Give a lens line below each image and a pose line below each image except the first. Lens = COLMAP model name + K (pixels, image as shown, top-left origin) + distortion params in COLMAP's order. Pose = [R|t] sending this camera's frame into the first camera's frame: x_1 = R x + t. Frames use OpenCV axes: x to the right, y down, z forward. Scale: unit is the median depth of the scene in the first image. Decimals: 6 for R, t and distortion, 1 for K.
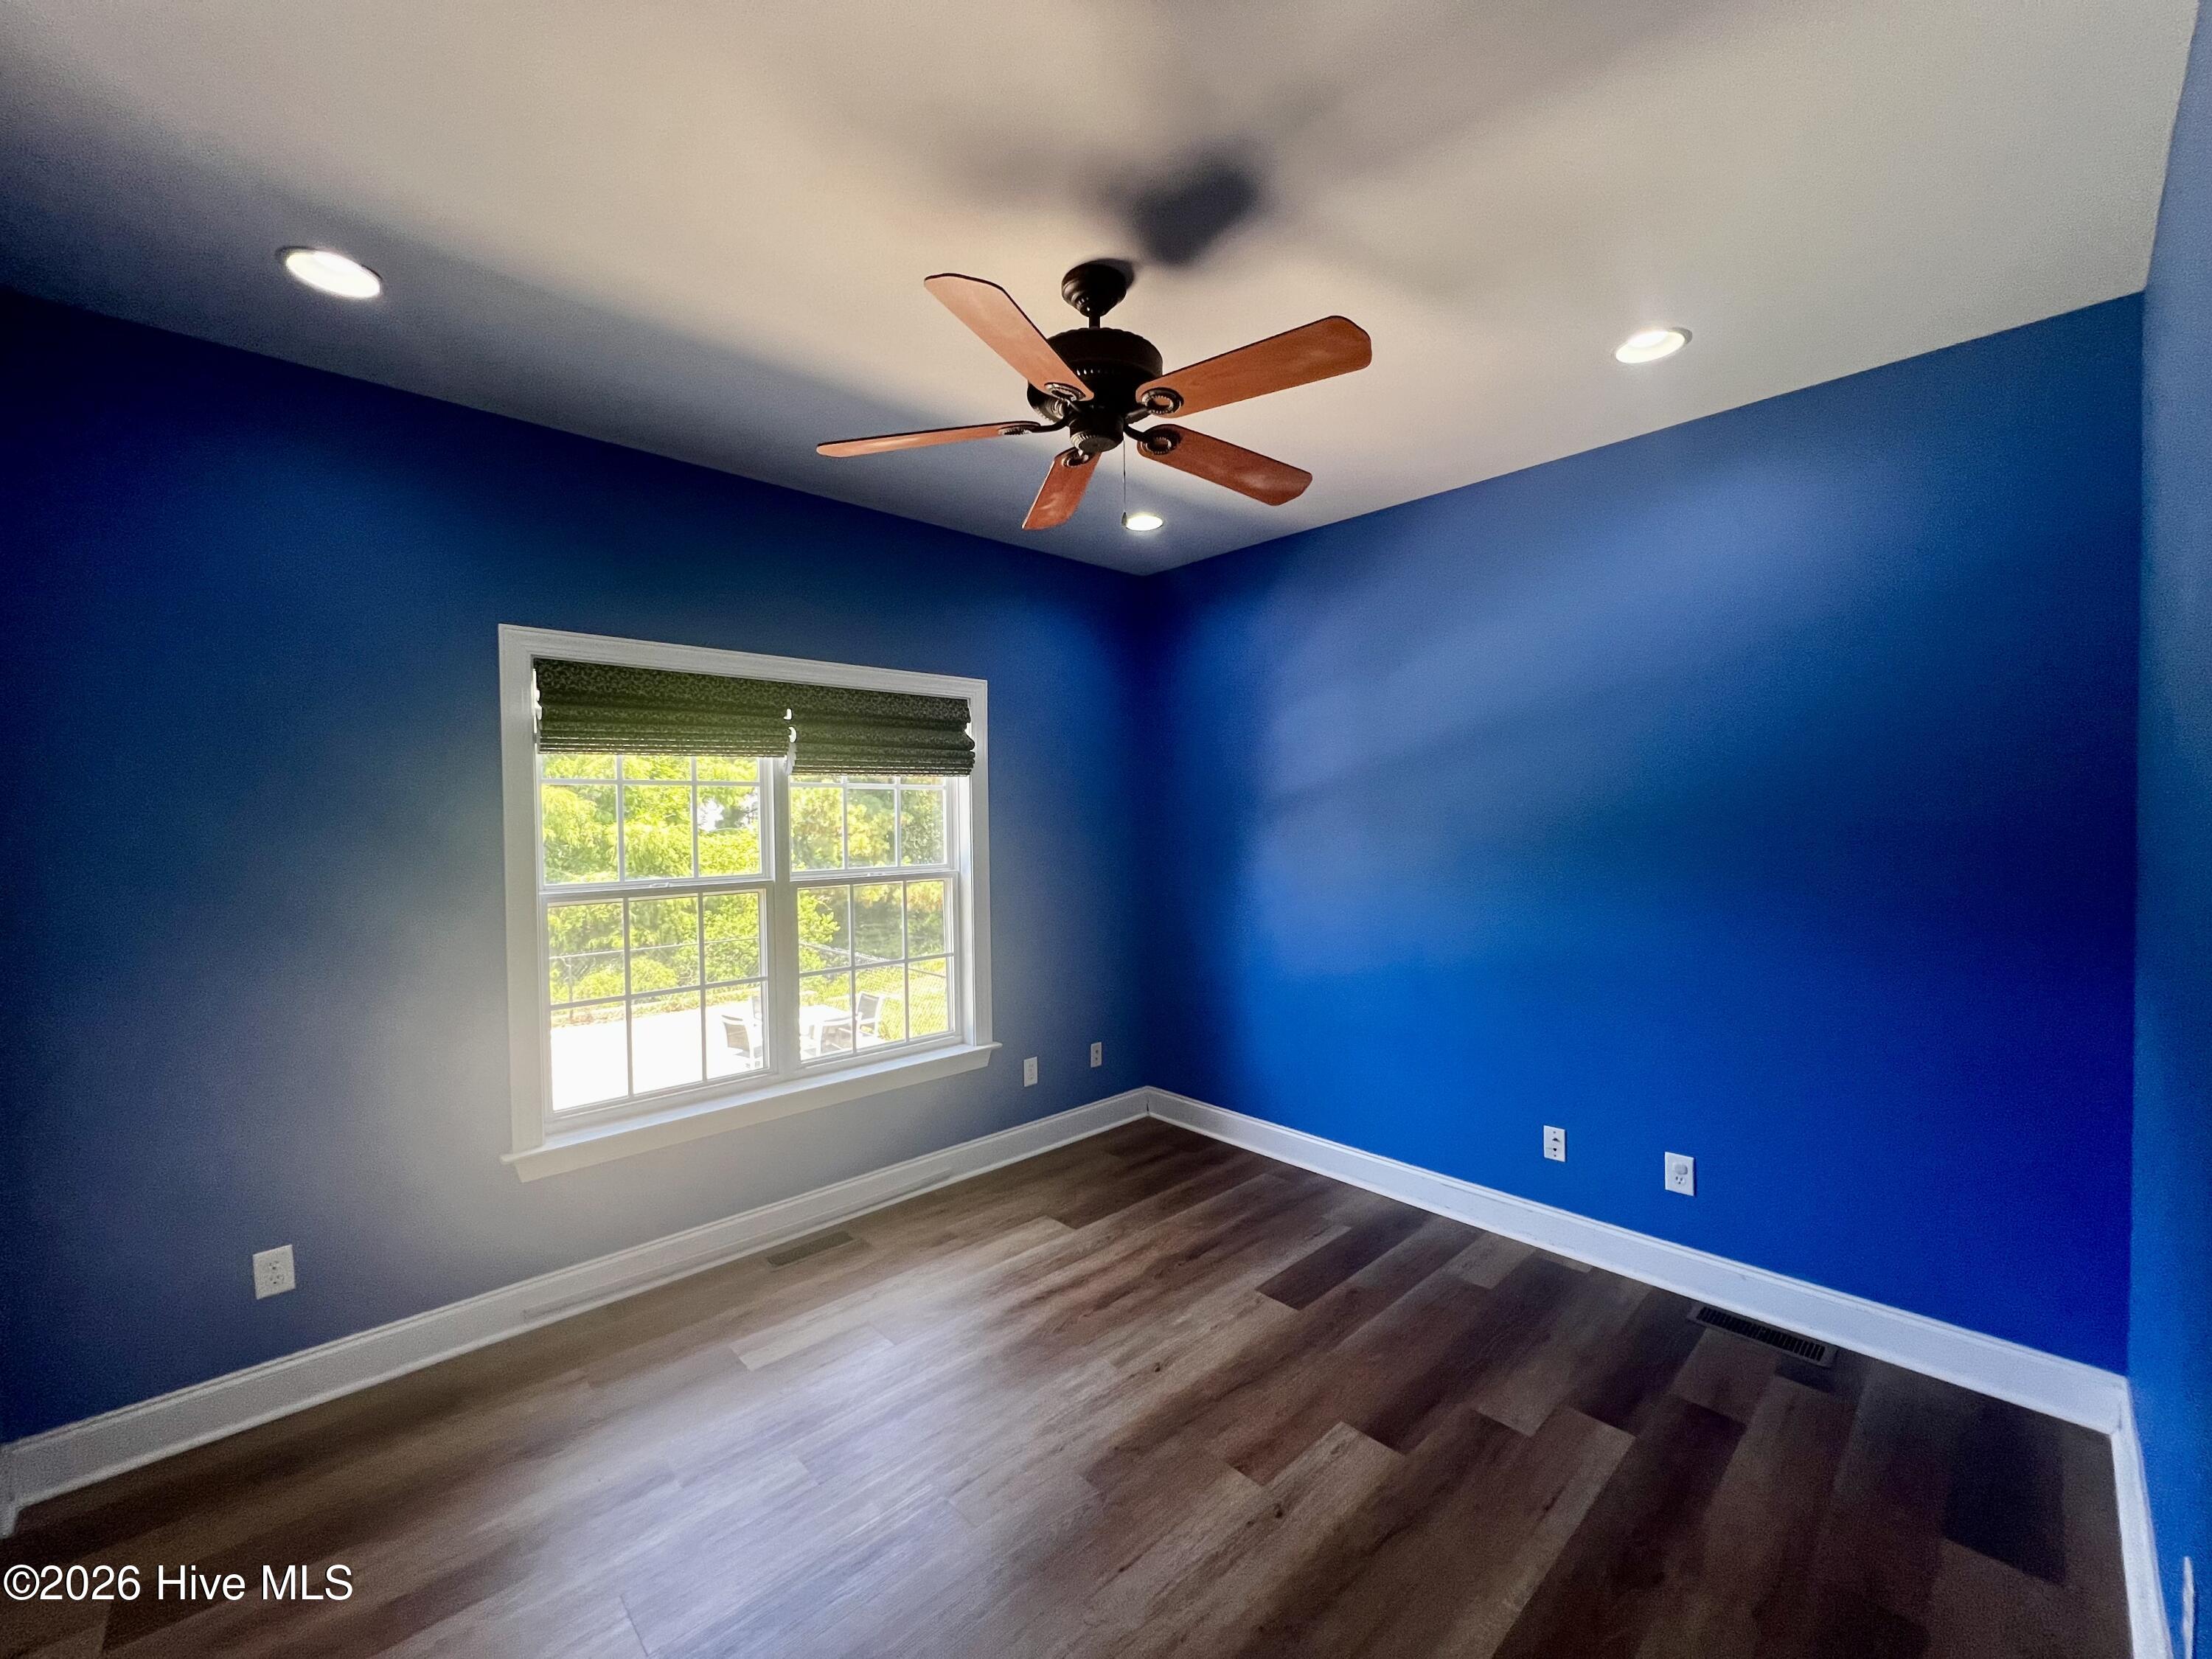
lens RADIAL K [[887.6, 0, 1107.0], [0, 887.6, 833.7], [0, 0, 1]] dist [-0.001461, 0.000130]
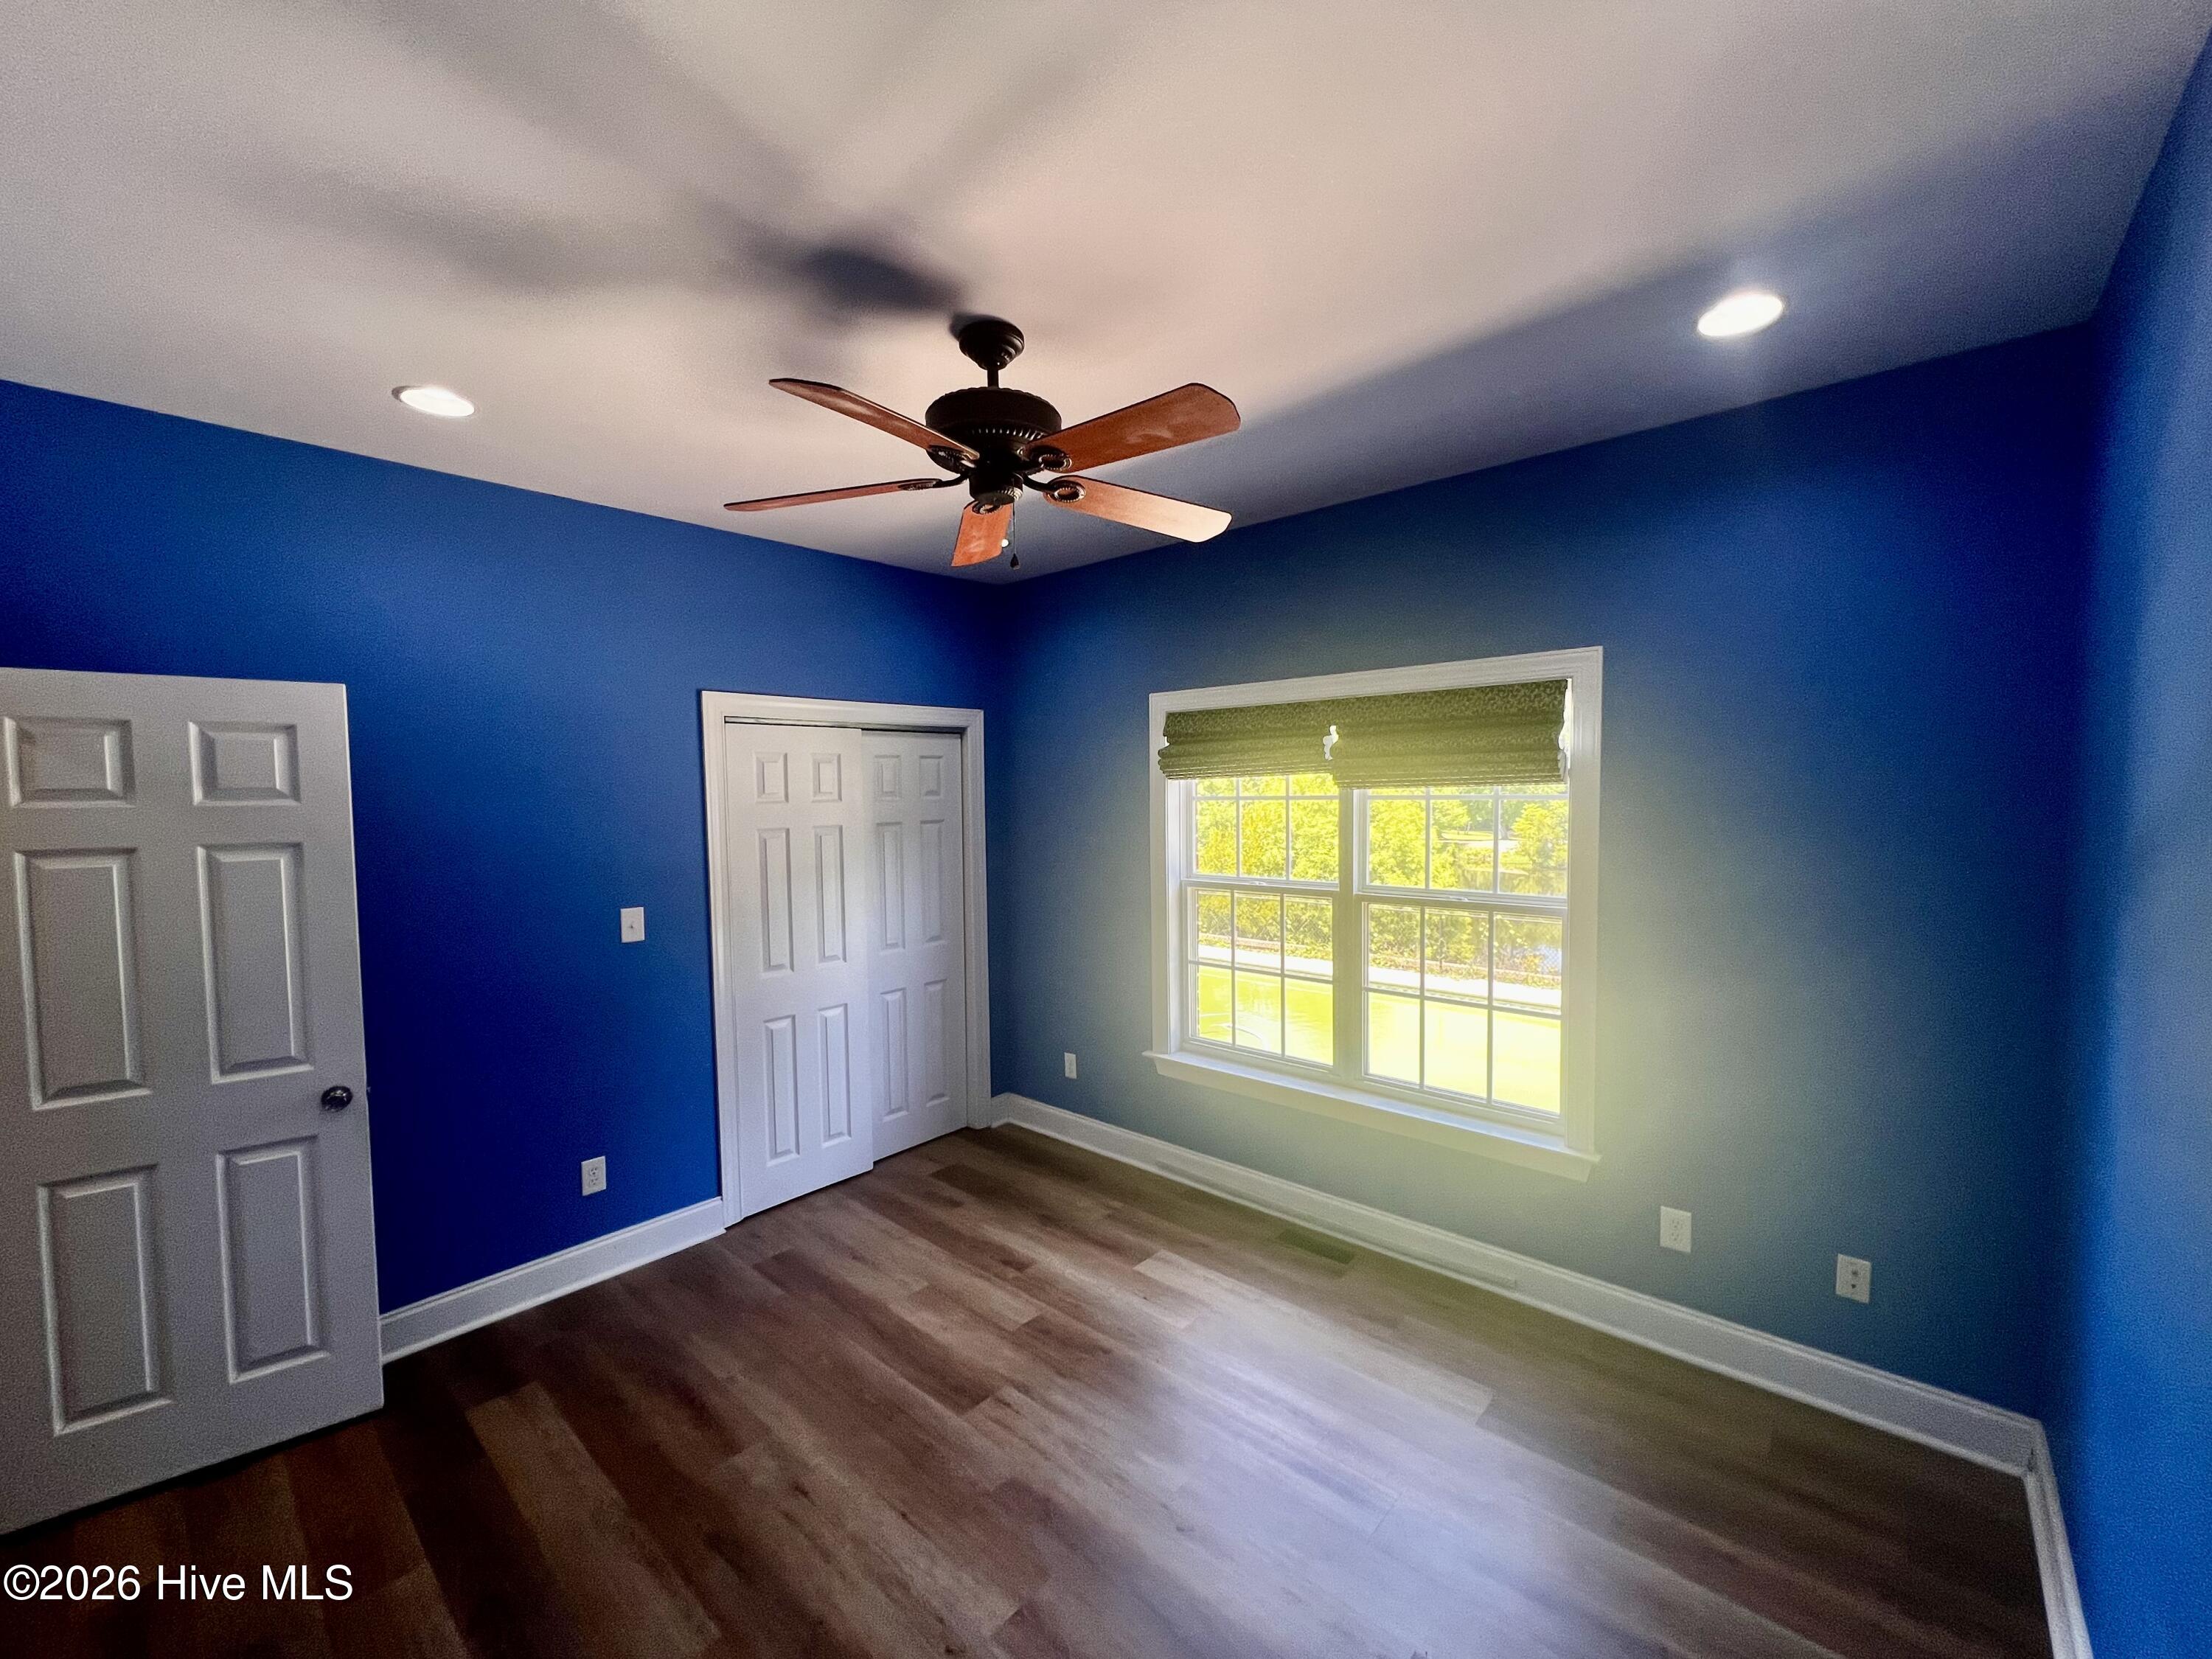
lens RADIAL K [[889.0, 0, 1105.8], [0, 889.0, 835.1], [0, 0, 1]] dist [-0.001321, 0.000263]
pose [[0.077098, 0.051577, -0.995689, 0.695300], [-0.009003, 0.998656, 0.051034, -0.067590], [0.996983, 0.005029, 0.077459, 0.712737]]
